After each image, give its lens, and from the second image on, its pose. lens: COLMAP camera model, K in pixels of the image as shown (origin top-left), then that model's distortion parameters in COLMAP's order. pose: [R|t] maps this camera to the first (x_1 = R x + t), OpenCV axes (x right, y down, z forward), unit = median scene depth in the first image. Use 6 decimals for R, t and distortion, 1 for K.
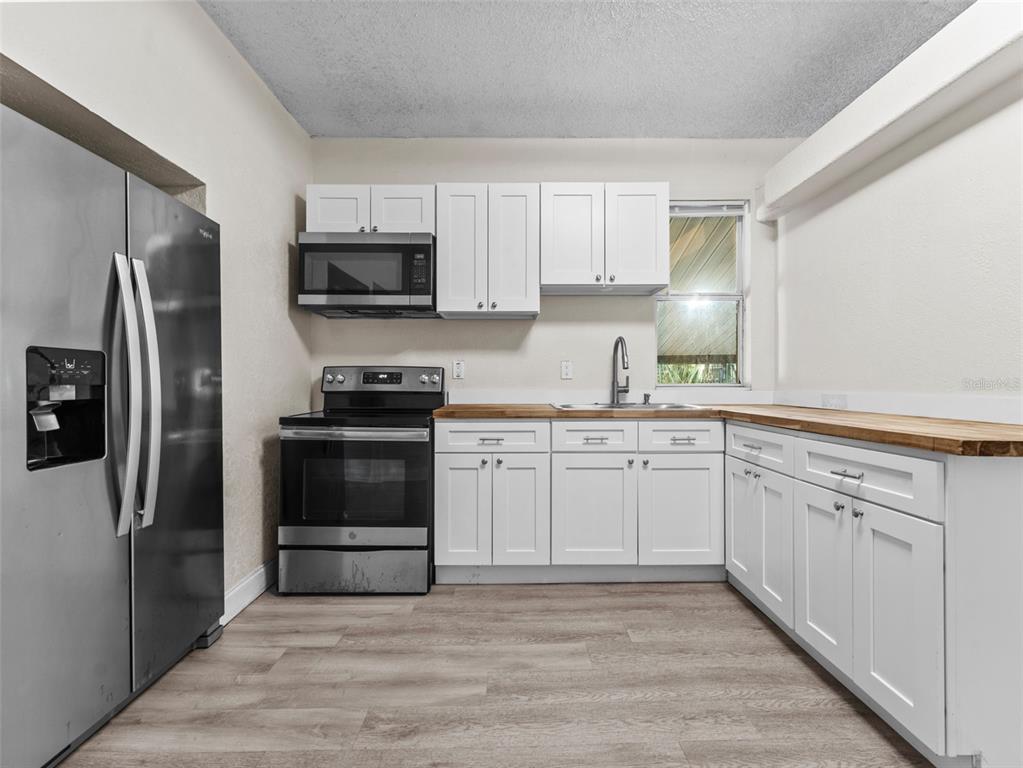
lens RADIAL K [[465.9, 0, 511.6], [0, 465.9, 381.4], [0, 0, 1]] dist [0.002076, -0.000364]
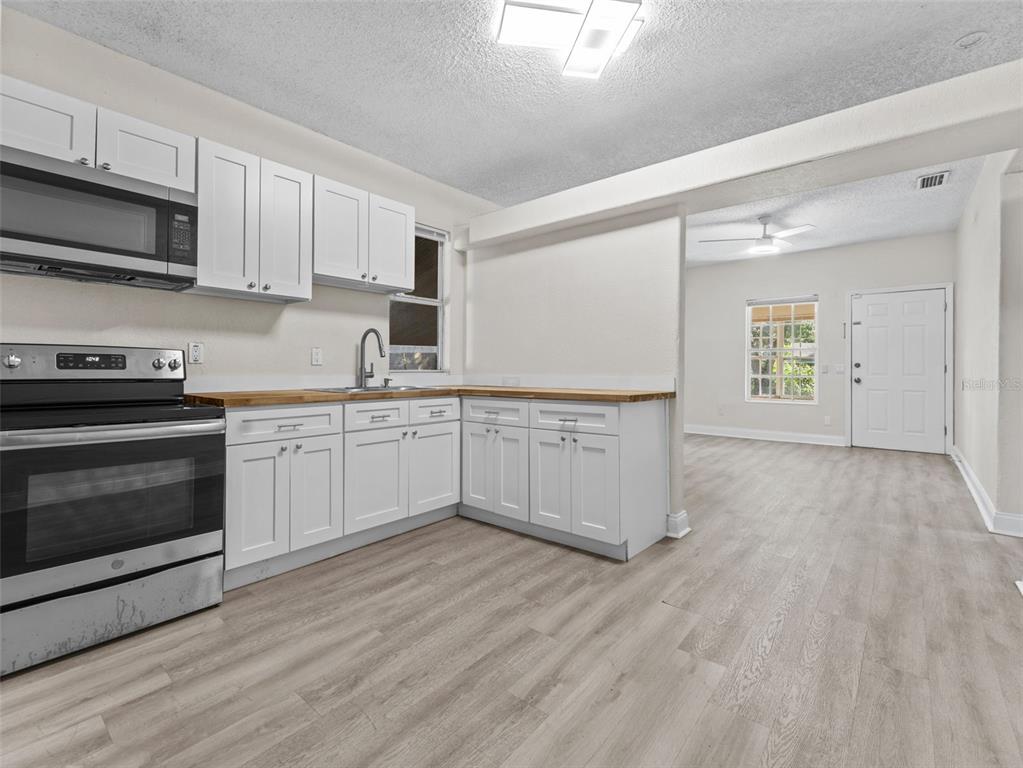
lens RADIAL K [[466.8, 0, 507.9], [0, 466.8, 370.2], [0, 0, 1]] dist [0.002670, 0.000030]
pose [[0.653724, 0.001422, 0.756732, -0.493439], [-0.004675, 0.999987, 0.002160, 0.002552], [-0.756719, -0.004950, 0.653722, -0.001445]]
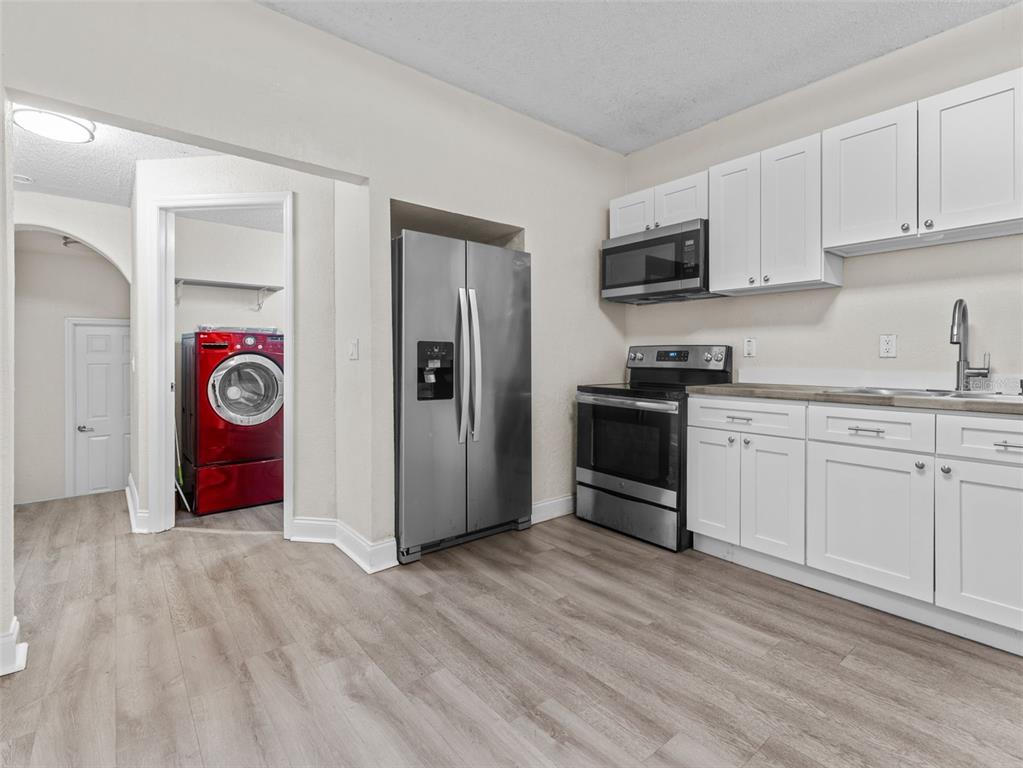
lens RADIAL K [[484.5, 0, 511.3], [0, 484.5, 361.0], [0, 0, 1]] dist [0.002093, 0.000128]
pose [[0.630920, 0.007990, -0.775807, 0.448965], [-0.004728, 0.999968, 0.006454, -0.001459], [0.775833, -0.000404, 0.630938, -0.024584]]
